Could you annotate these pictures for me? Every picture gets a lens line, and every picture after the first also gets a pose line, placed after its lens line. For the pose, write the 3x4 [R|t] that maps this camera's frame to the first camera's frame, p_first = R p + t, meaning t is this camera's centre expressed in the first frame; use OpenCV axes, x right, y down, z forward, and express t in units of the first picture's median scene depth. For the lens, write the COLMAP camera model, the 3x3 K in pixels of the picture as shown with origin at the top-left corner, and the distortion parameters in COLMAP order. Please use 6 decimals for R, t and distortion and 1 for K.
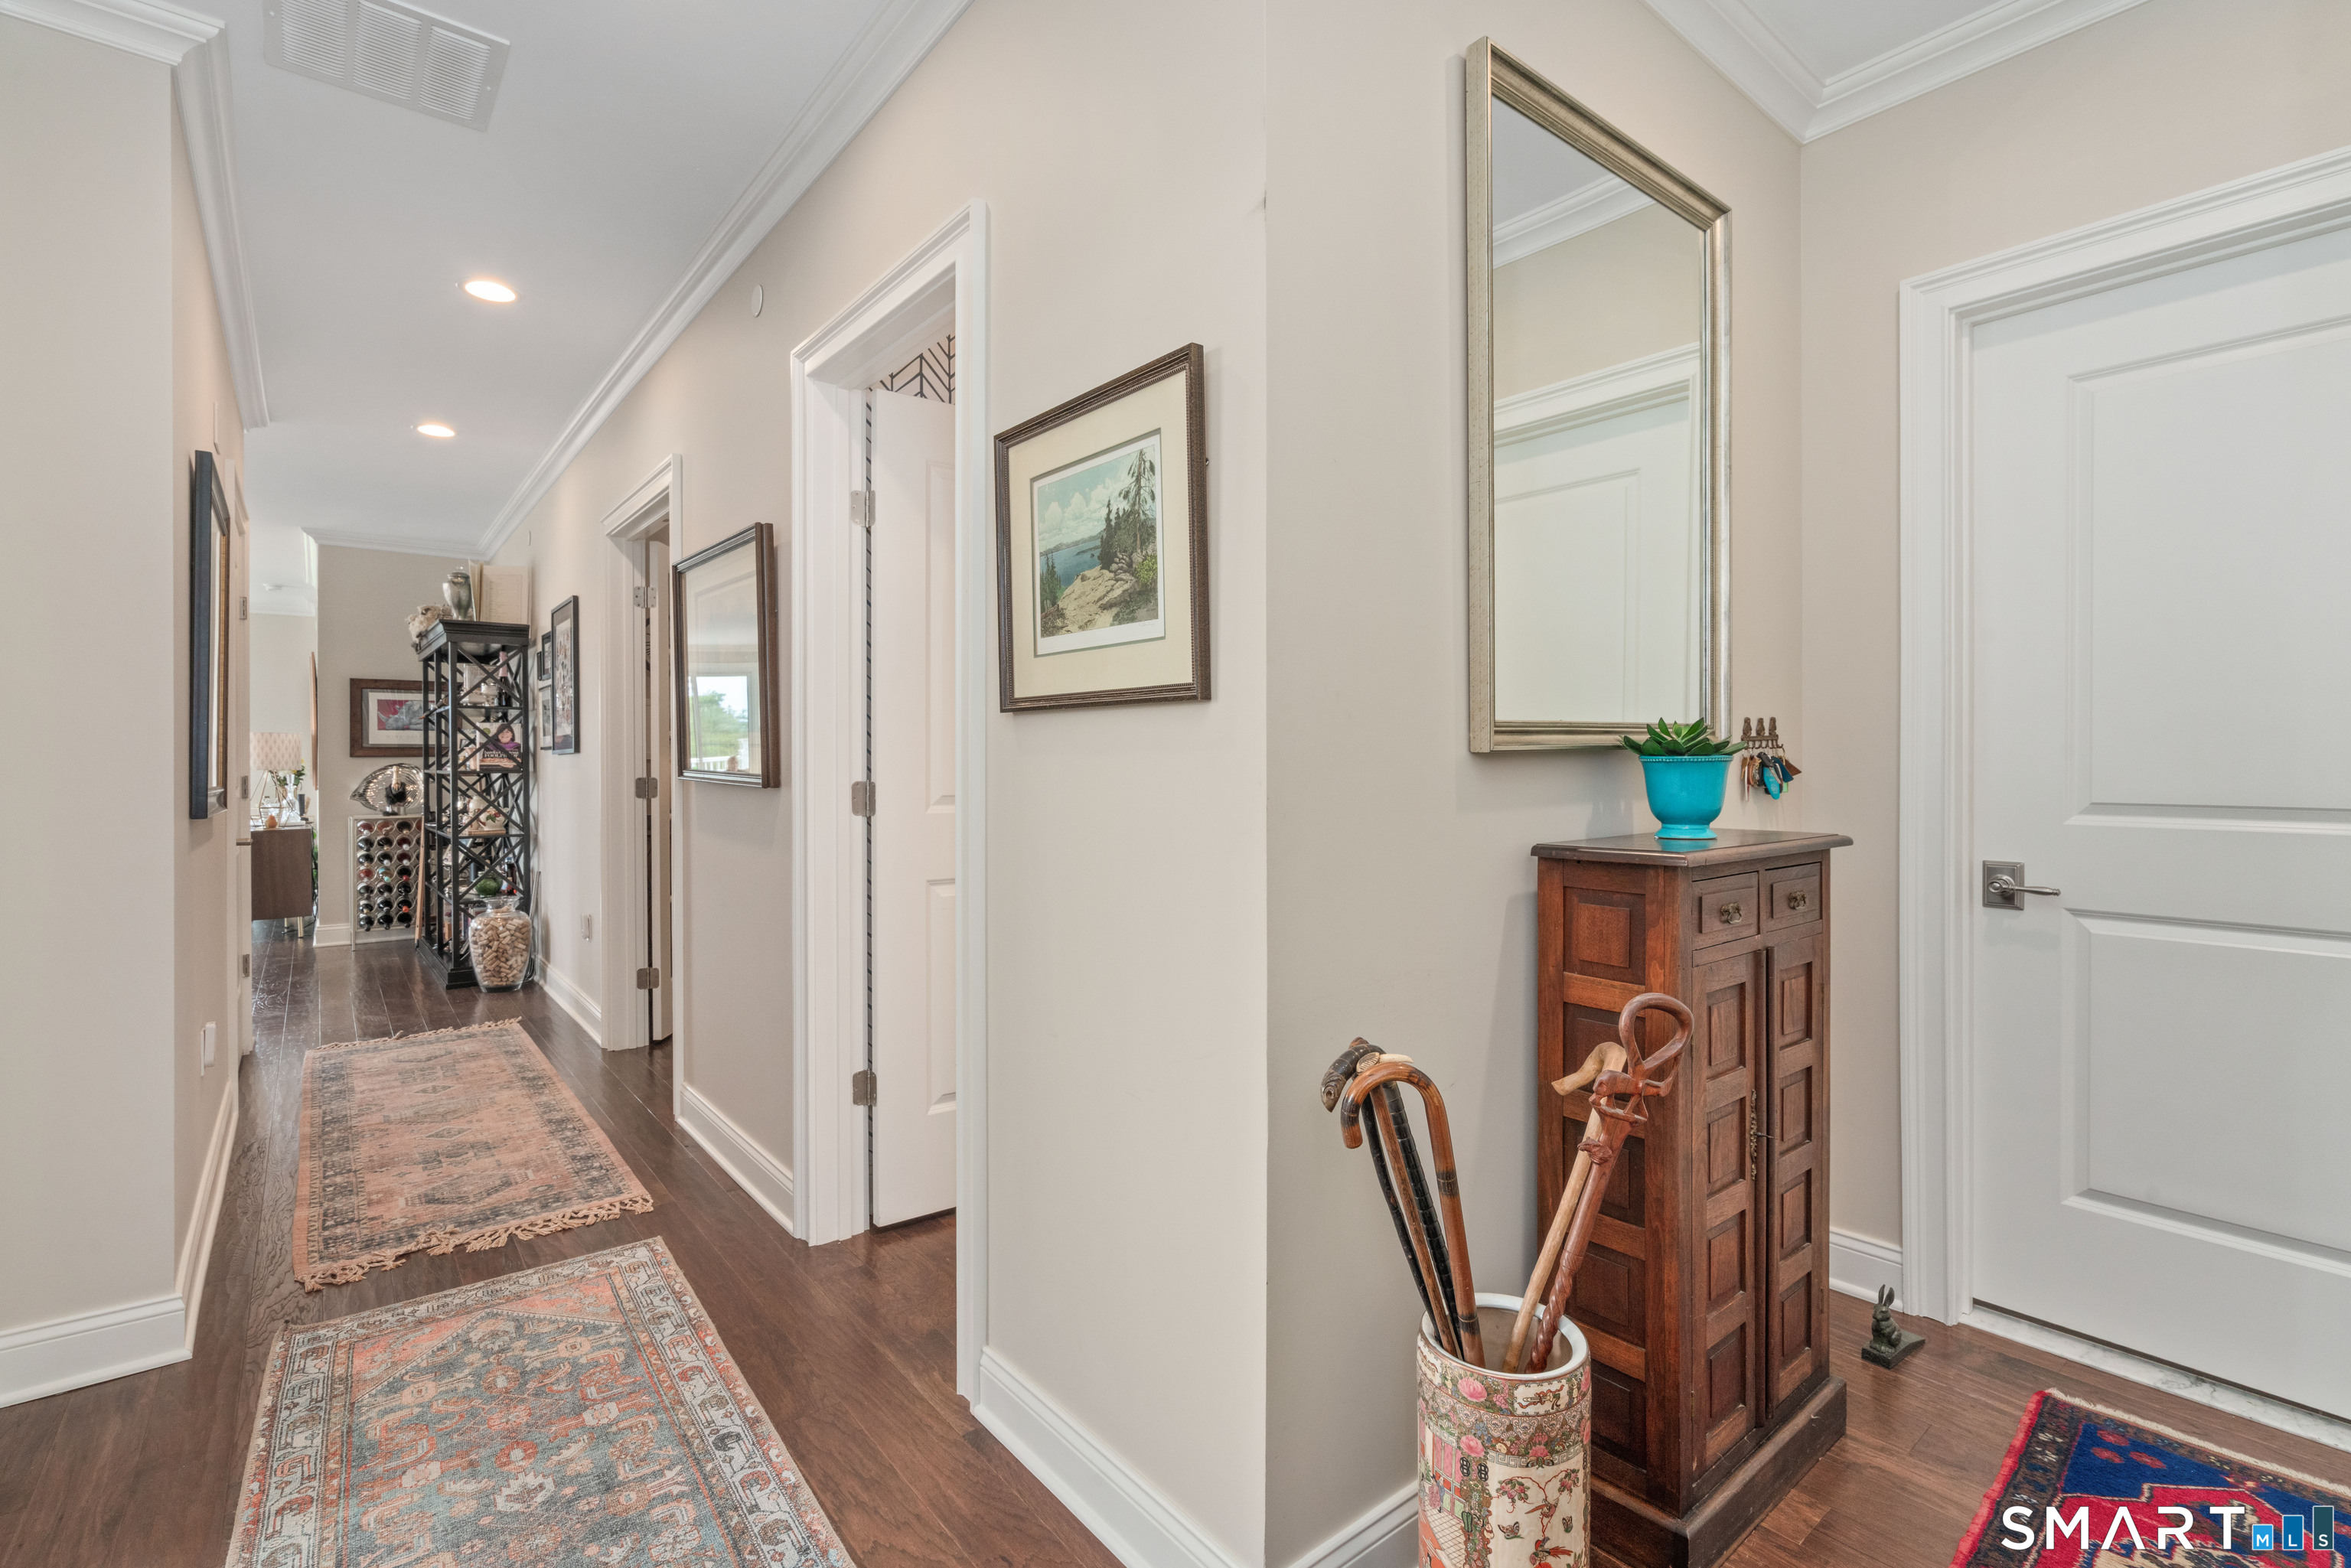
lens RADIAL K [[1085.9, 0, 1175.5], [0, 1085.9, 784.0], [0, 0, 1]] dist [-0.012238, 0.000194]
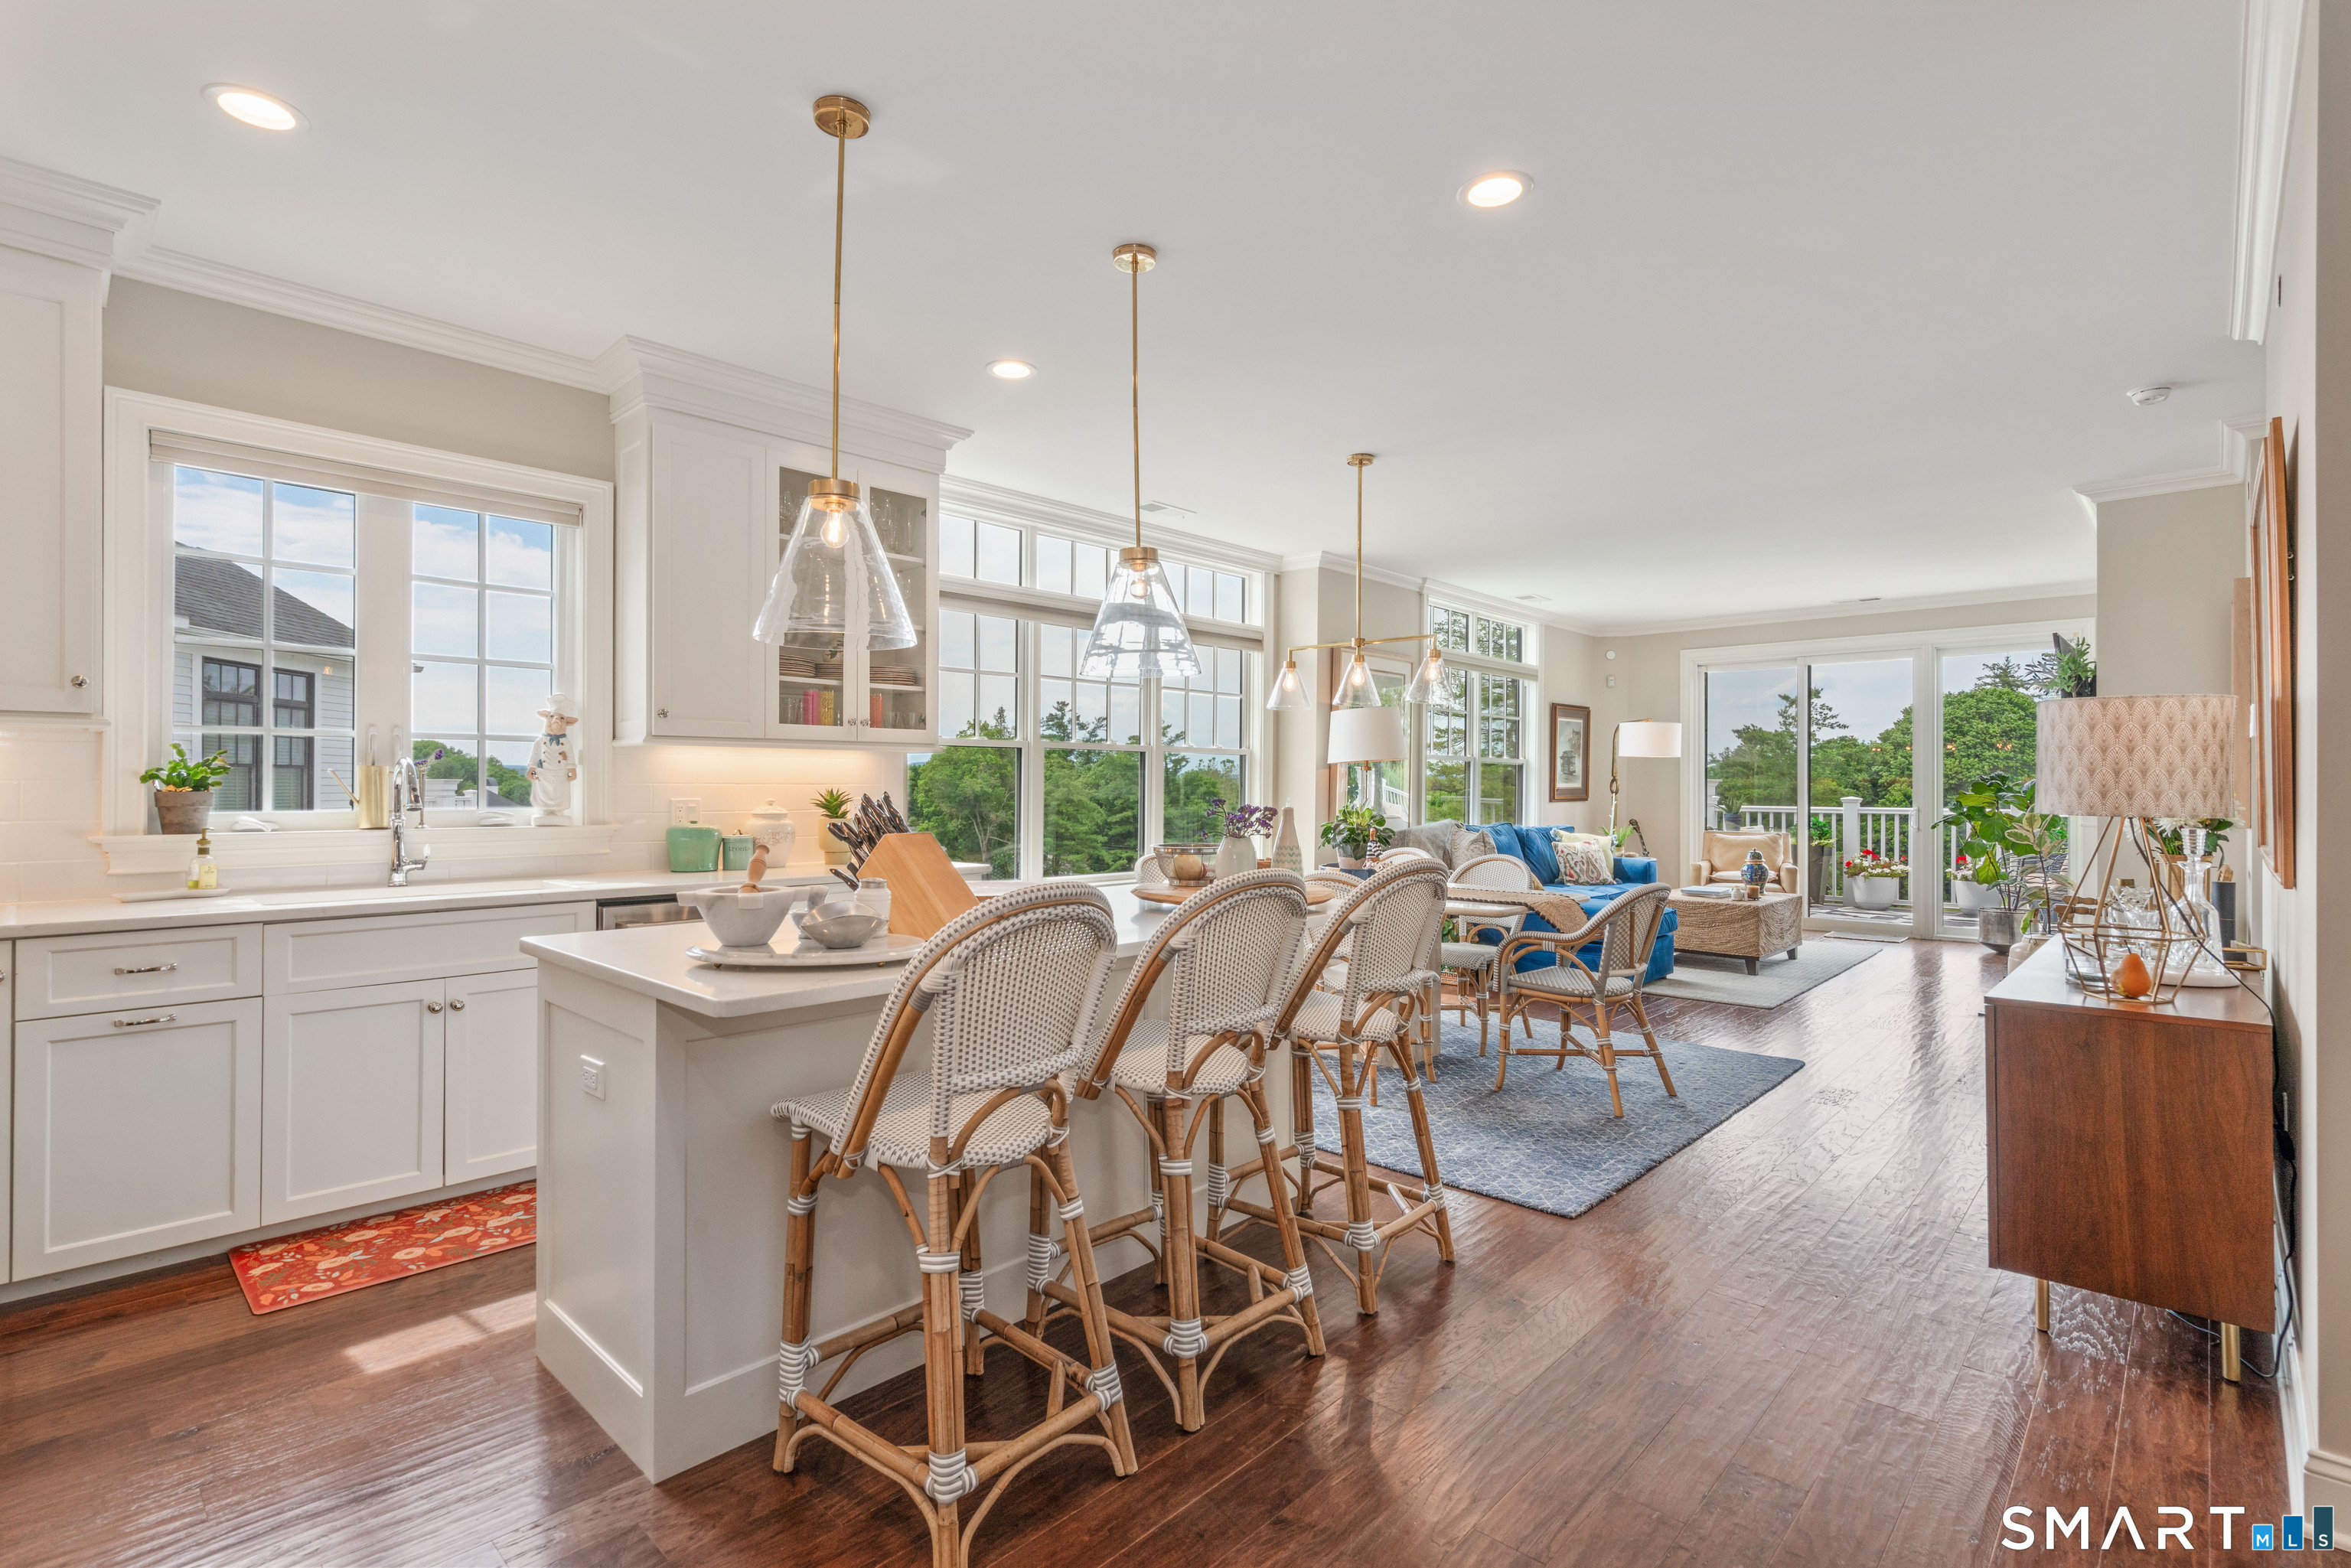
lens RADIAL K [[1093.2, 0, 1172.9], [0, 1093.2, 787.5], [0, 0, 1]] dist [-0.000933, -0.000039]
pose [[0.138255, -0.005646, -0.990381, -0.547437], [-0.014089, 0.999871, -0.007667, -0.014343], [0.990296, 0.015013, 0.138158, 0.660167]]
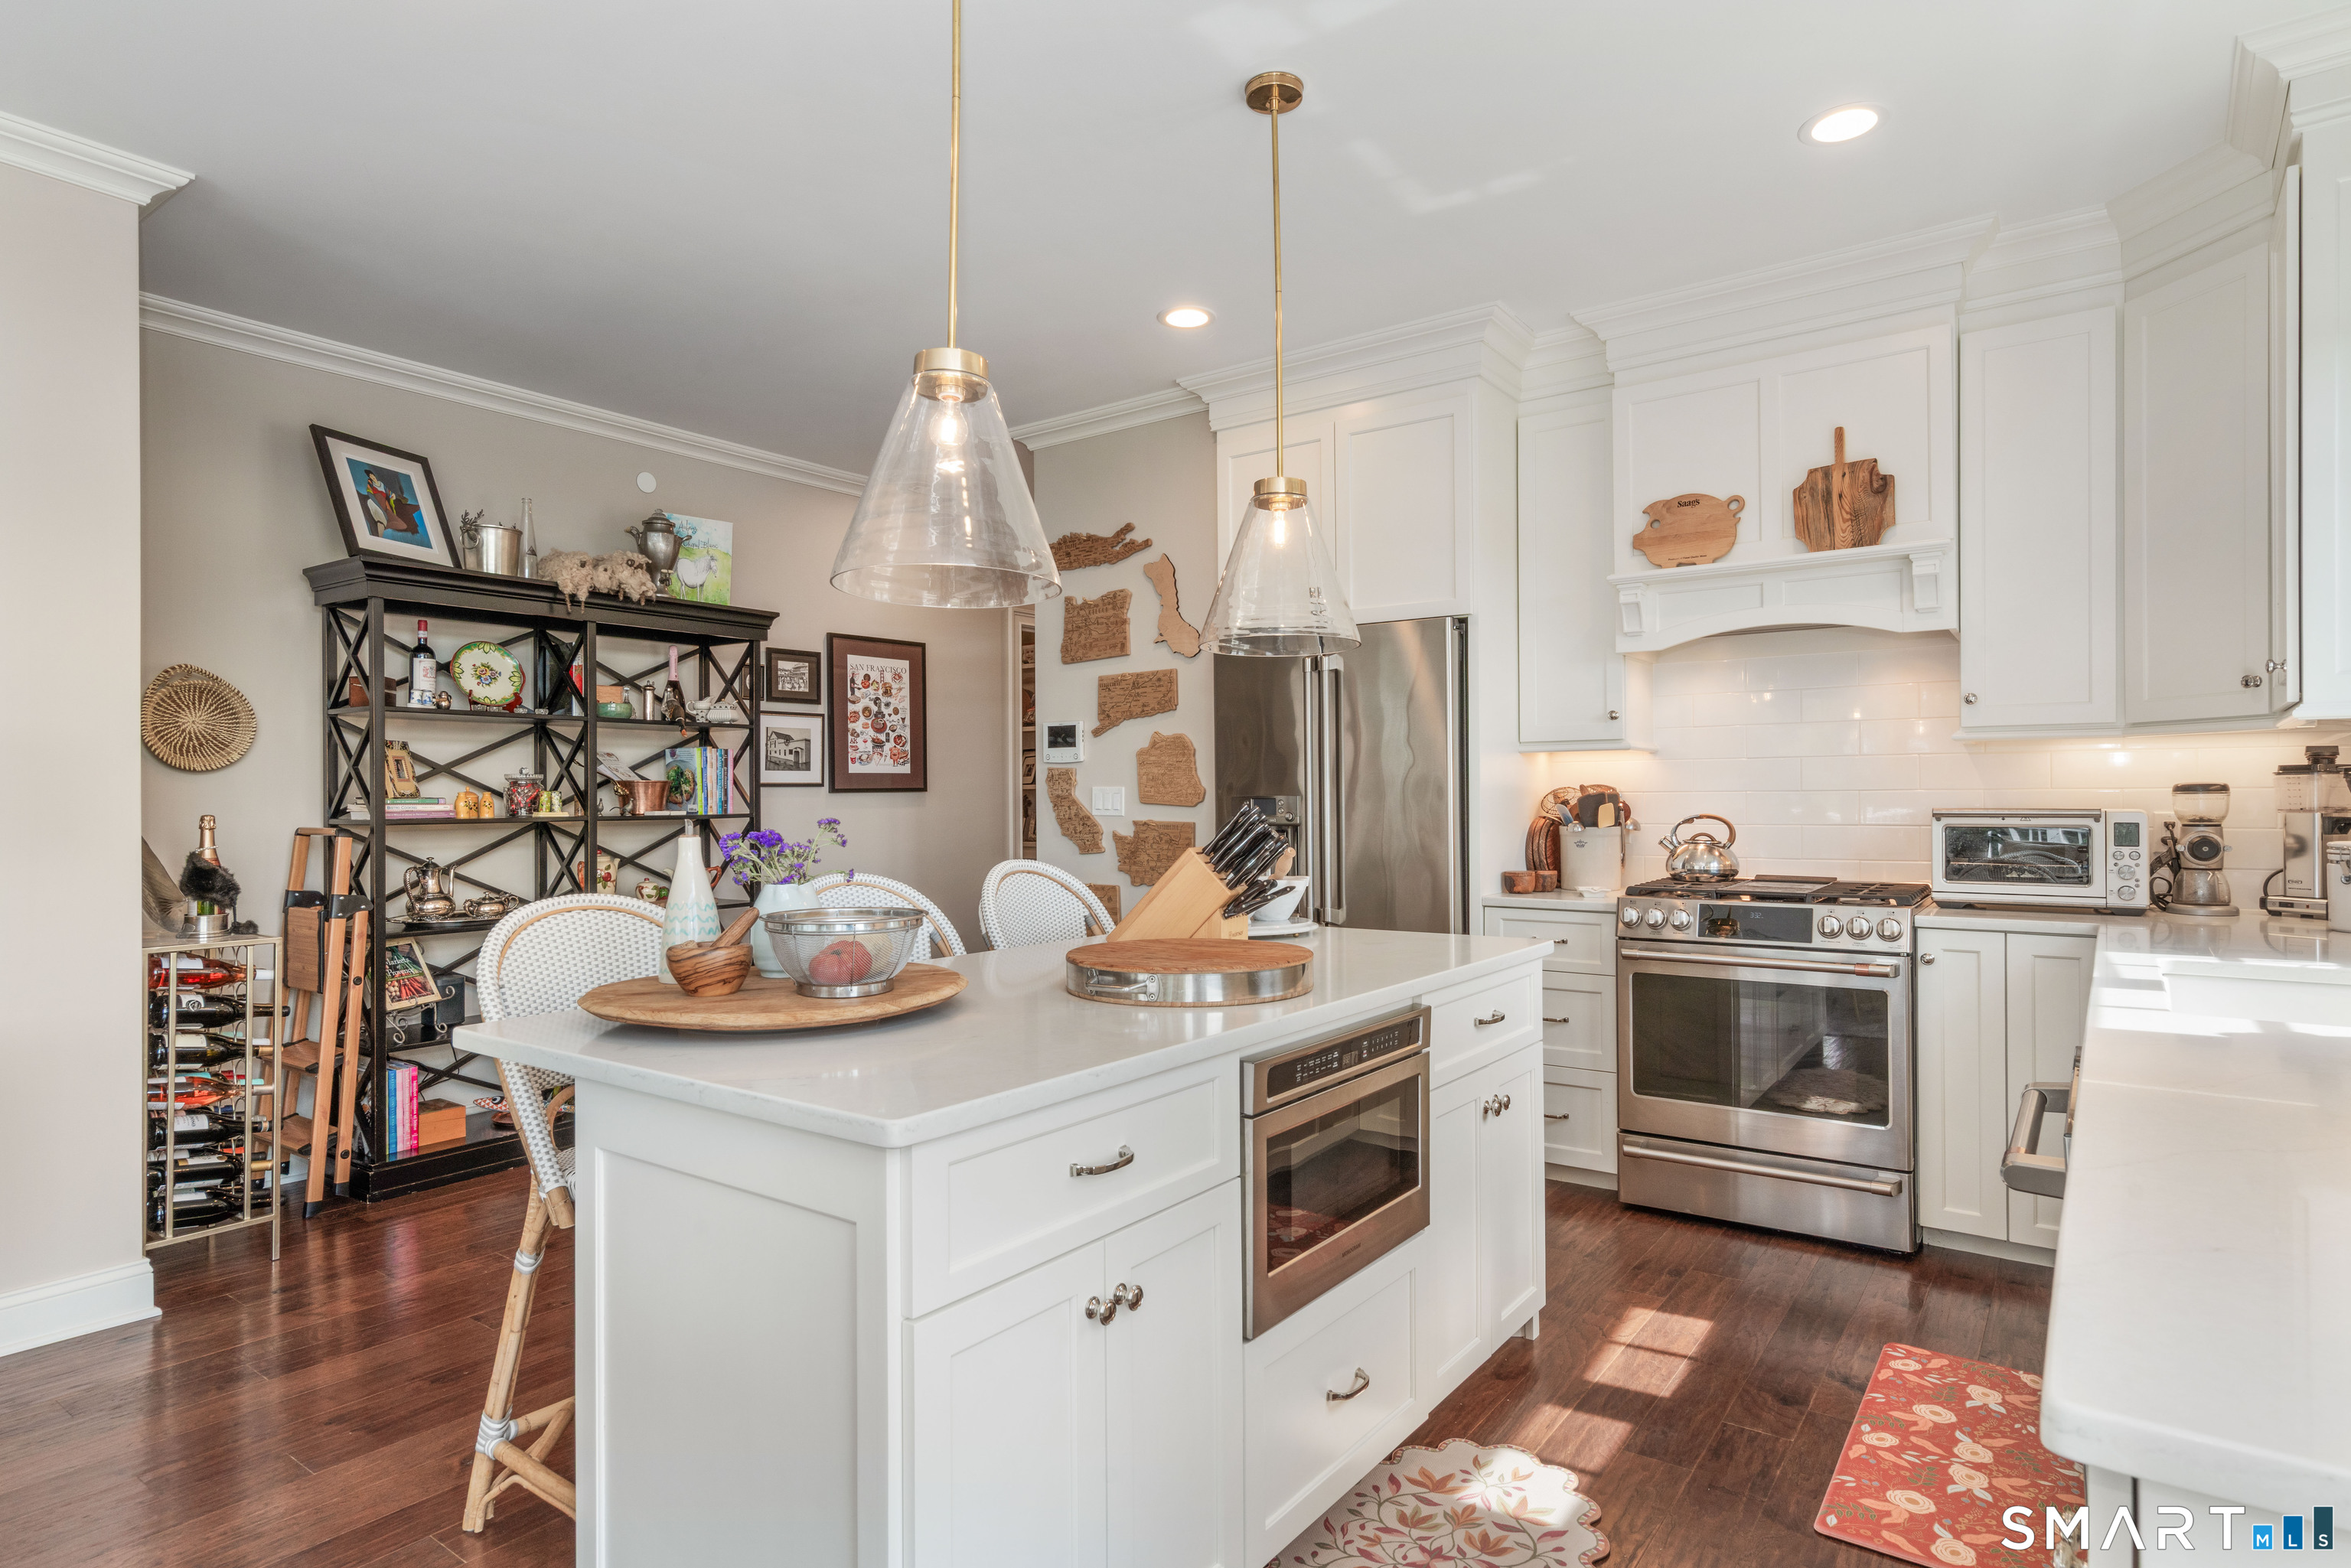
lens RADIAL K [[1288.1, 0, 1175.5], [0, 1288.1, 784.0], [0, 0, 1]] dist [0.039715, 0.000199]
pose [[-0.247872, 0.005275, 0.968778, -1.233134], [0.019319, 0.999813, -0.000501, -0.020602], [-0.968600, 0.018591, -0.247928, 0.726845]]
